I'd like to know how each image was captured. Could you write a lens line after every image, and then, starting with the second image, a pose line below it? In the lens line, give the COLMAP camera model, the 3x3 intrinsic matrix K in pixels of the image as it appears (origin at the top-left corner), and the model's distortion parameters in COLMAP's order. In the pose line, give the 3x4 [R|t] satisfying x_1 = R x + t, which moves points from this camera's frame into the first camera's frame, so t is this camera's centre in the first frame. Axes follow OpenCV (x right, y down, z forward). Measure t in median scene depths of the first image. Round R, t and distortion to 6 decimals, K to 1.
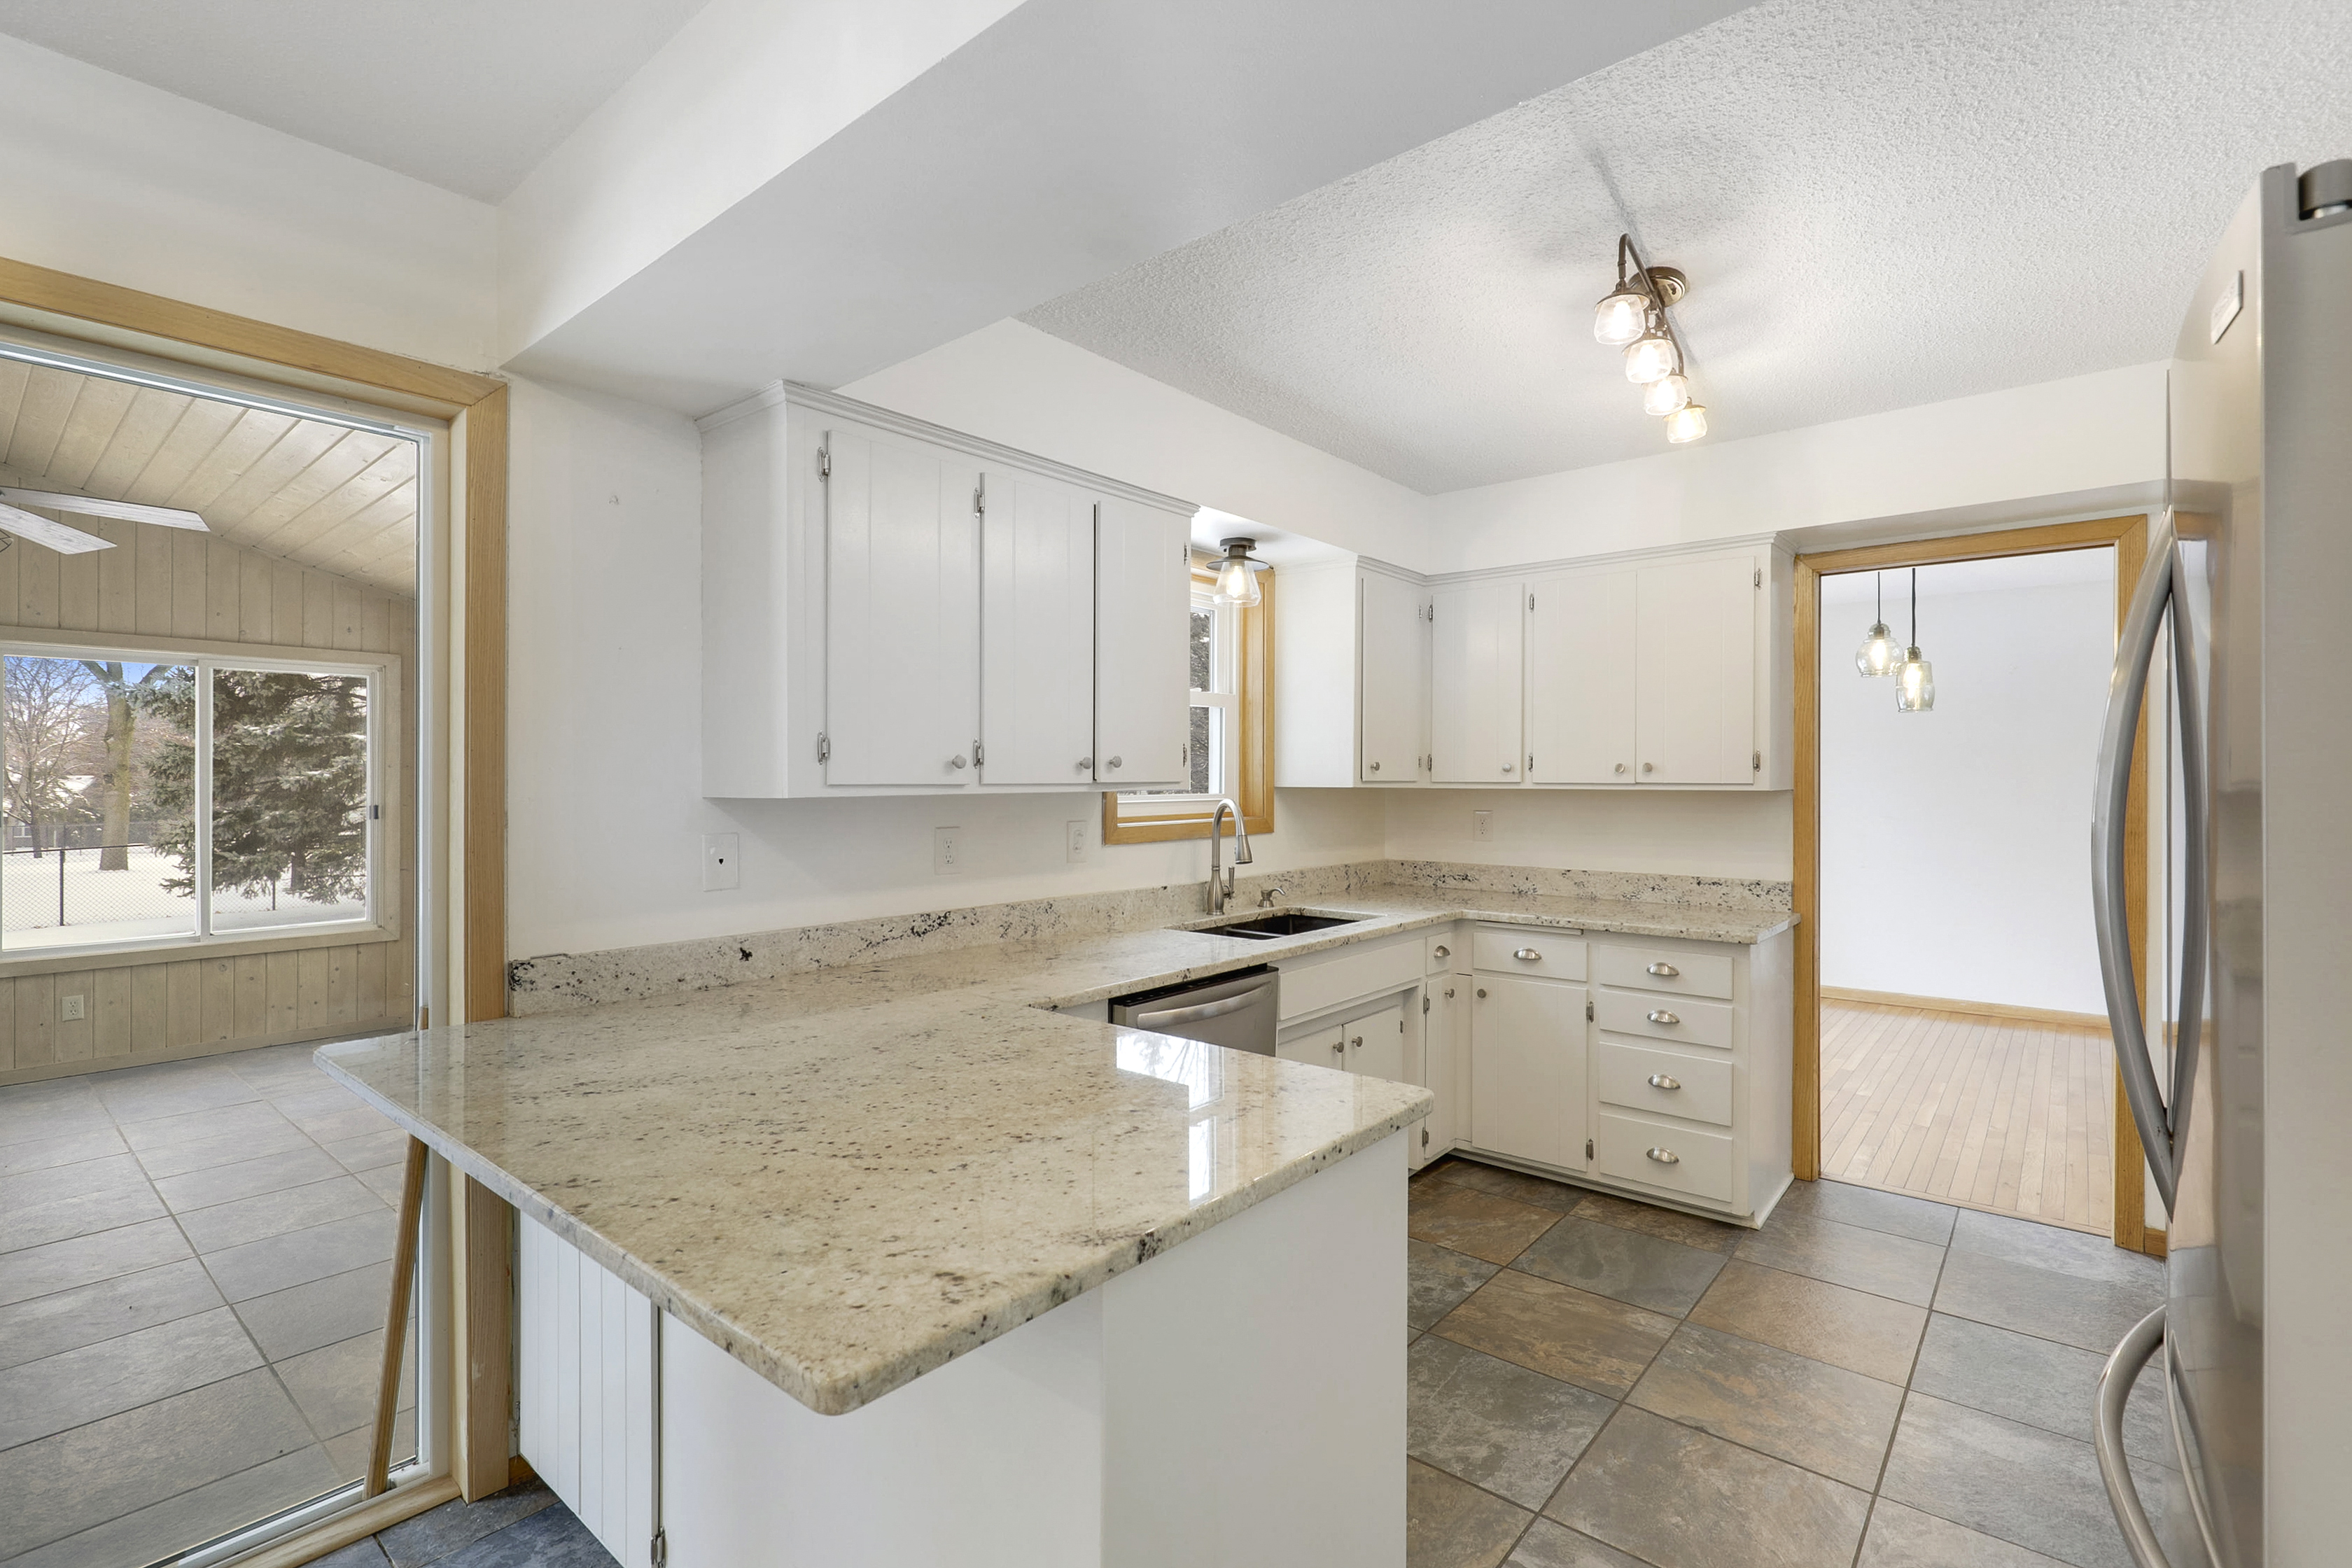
lens RADIAL K [[1064.2, 0, 1182.1], [0, 1064.2, 782.9], [0, 0, 1]] dist [0.002167, -0.000373]
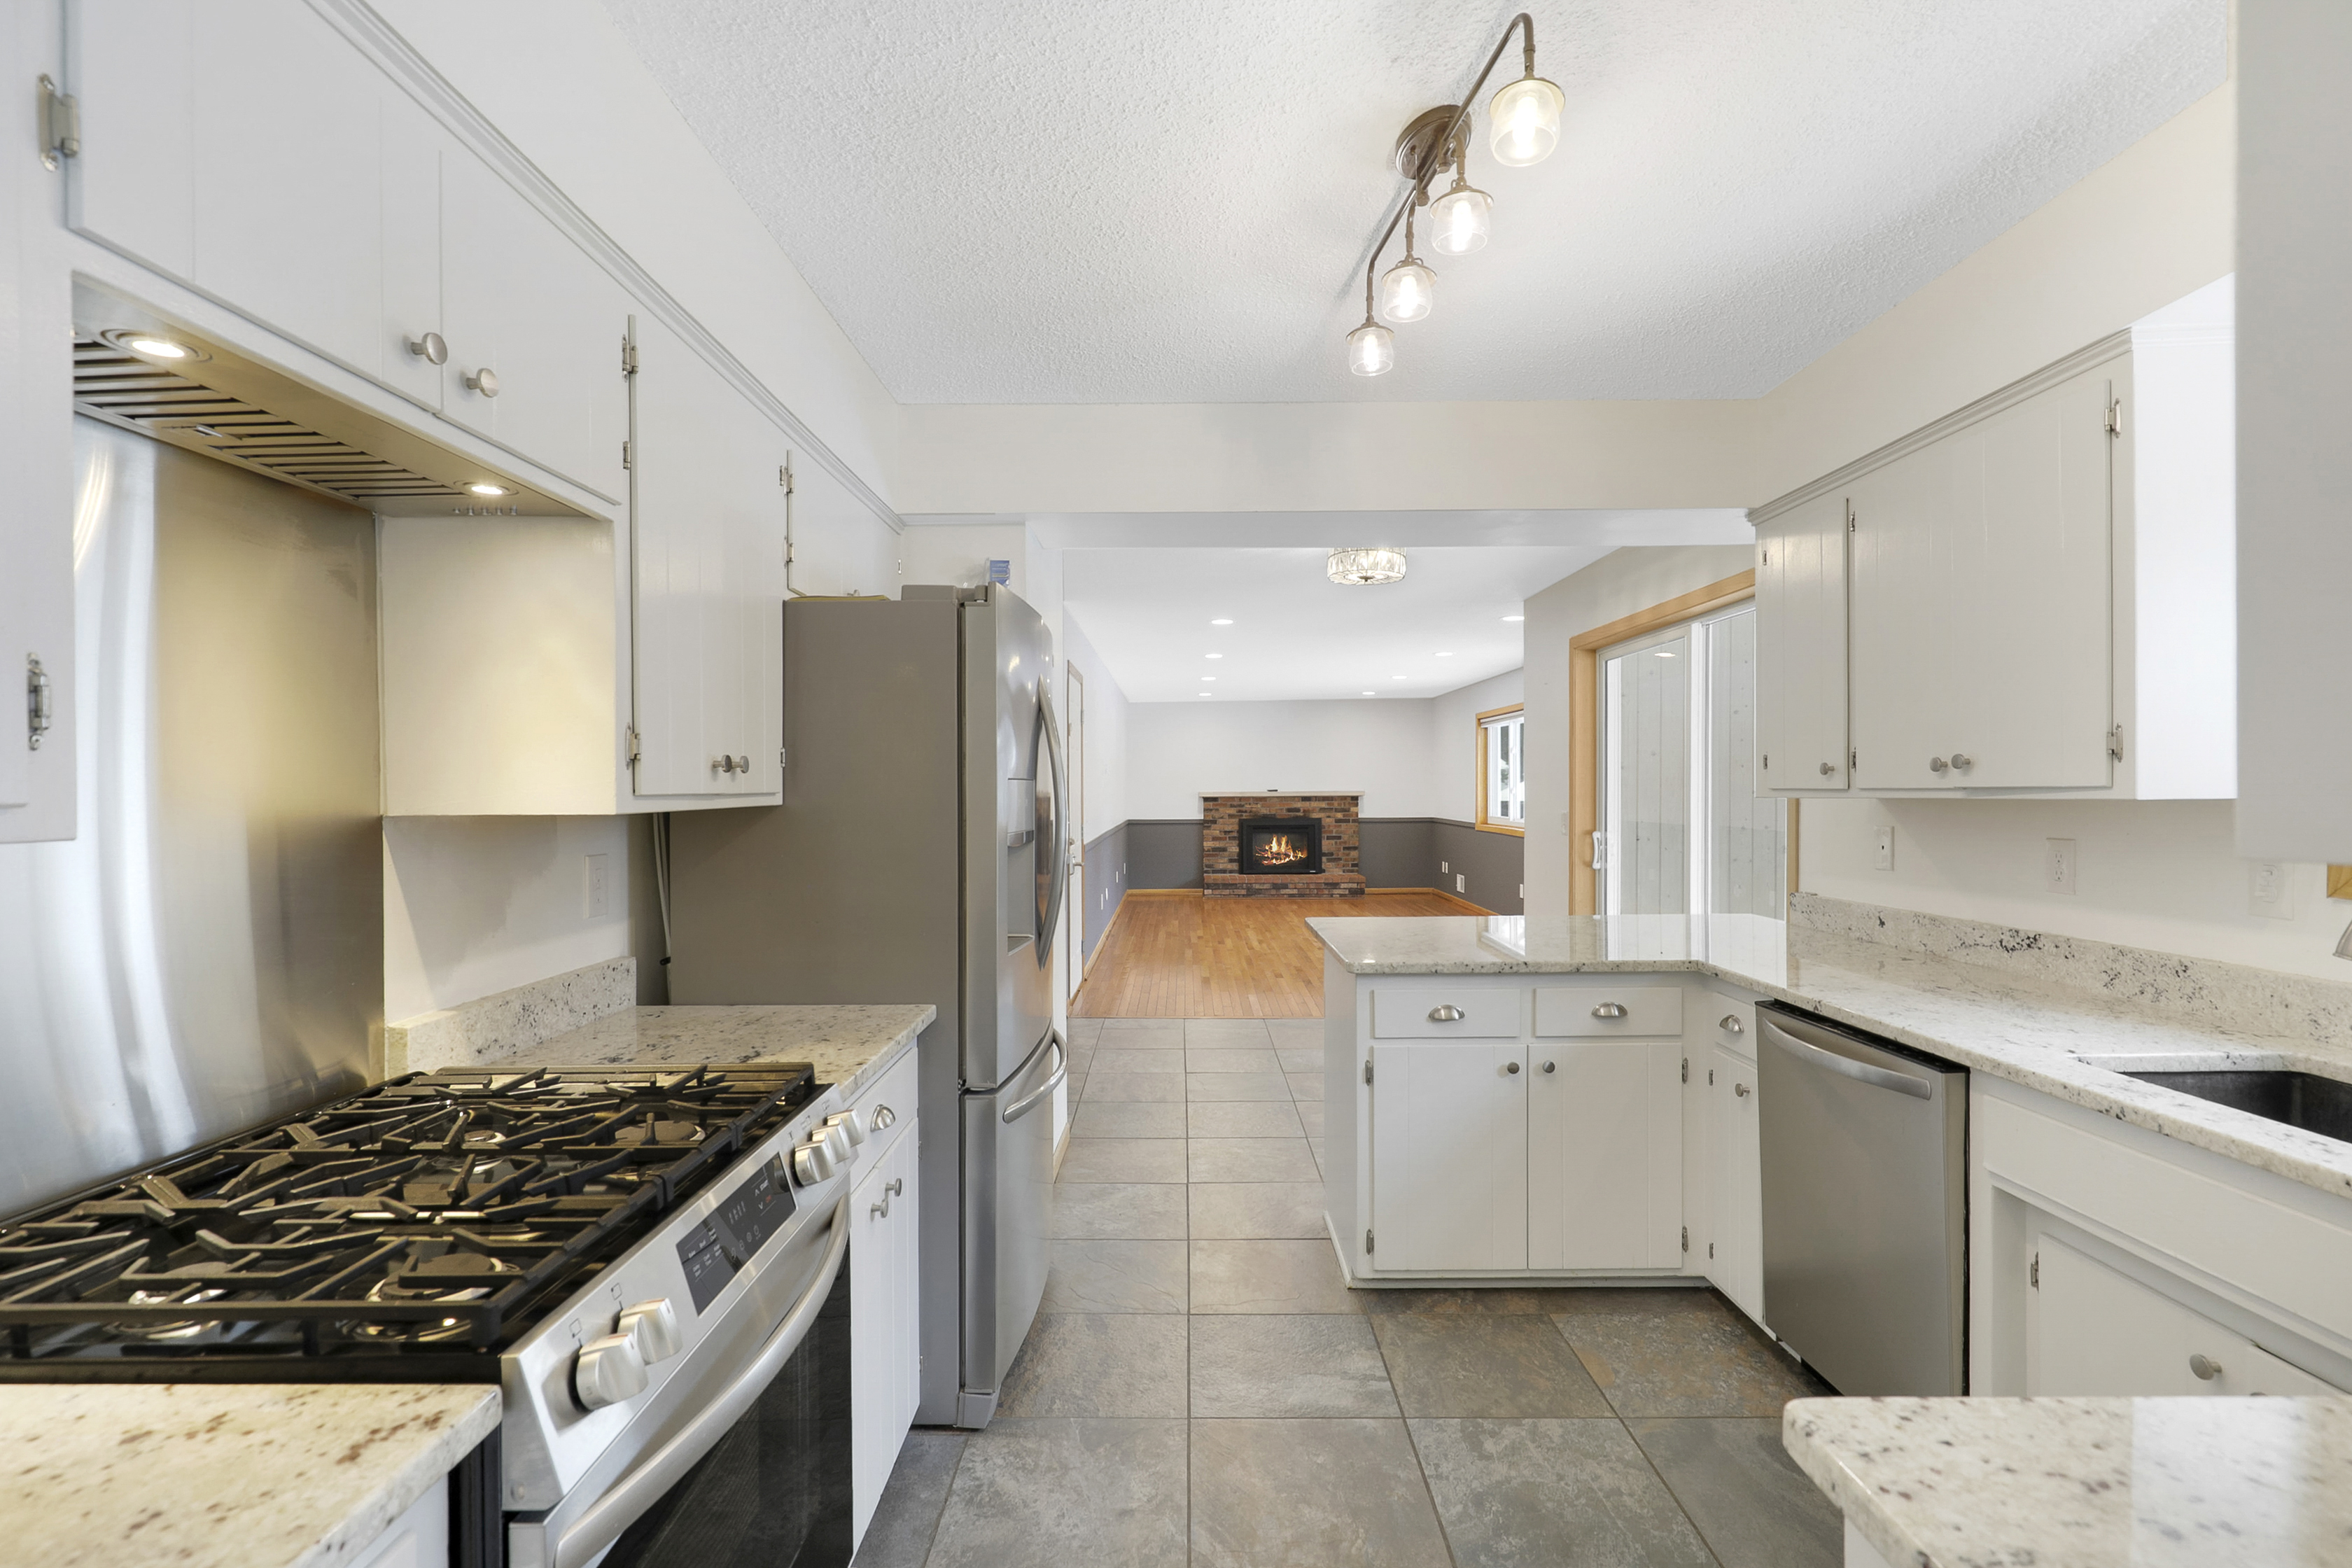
lens RADIAL K [[1091.3, 0, 1174.9], [0, 1091.3, 792.0], [0, 0, 1]] dist [-0.000373, 0.000011]
pose [[-0.768976, 0.007015, -0.639239, 0.851732], [0.003997, 0.999973, 0.006165, -0.004760], [0.639265, 0.002186, -0.768984, 1.163558]]
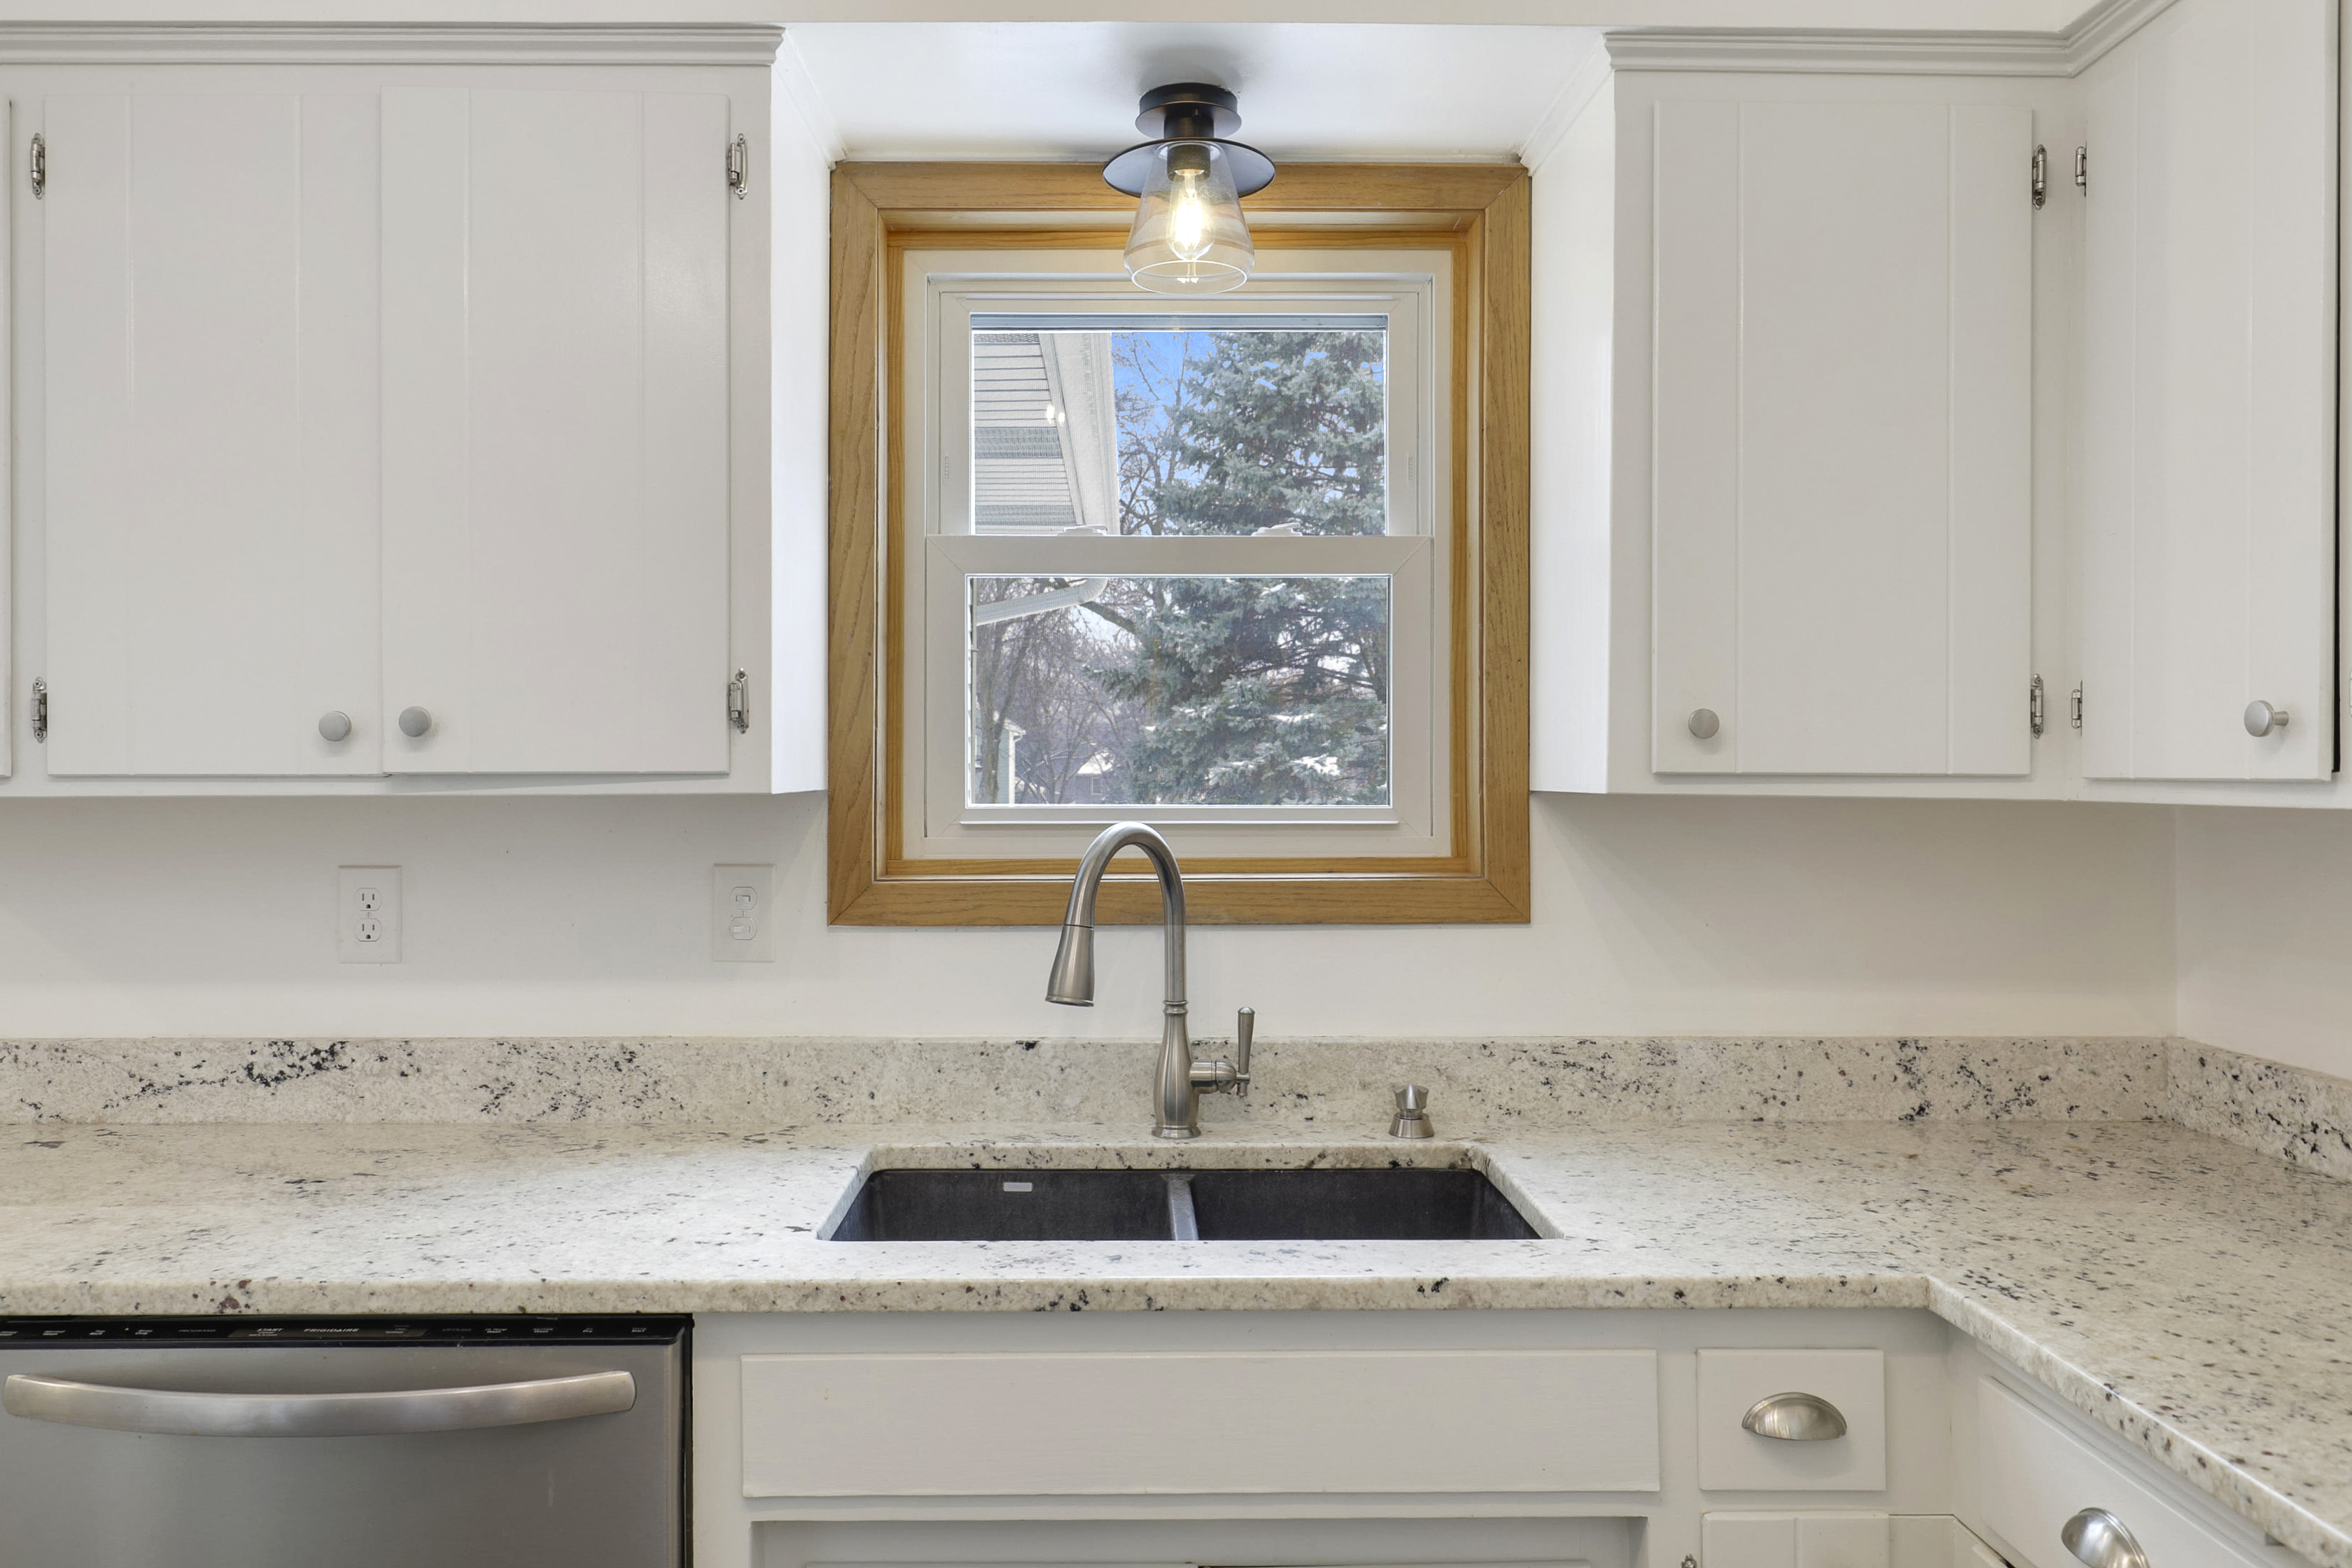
lens RADIAL K [[1632.9, 0, 1122.3], [0, 1632.9, 777.9], [0, 0, 1]] dist [0.002350, -0.001665]
pose [[0.652689, 0.004297, -0.757613, 0.539538], [-0.004336, 0.999989, 0.001936, -0.001805], [0.757613, 0.002021, 0.652701, 0.738173]]
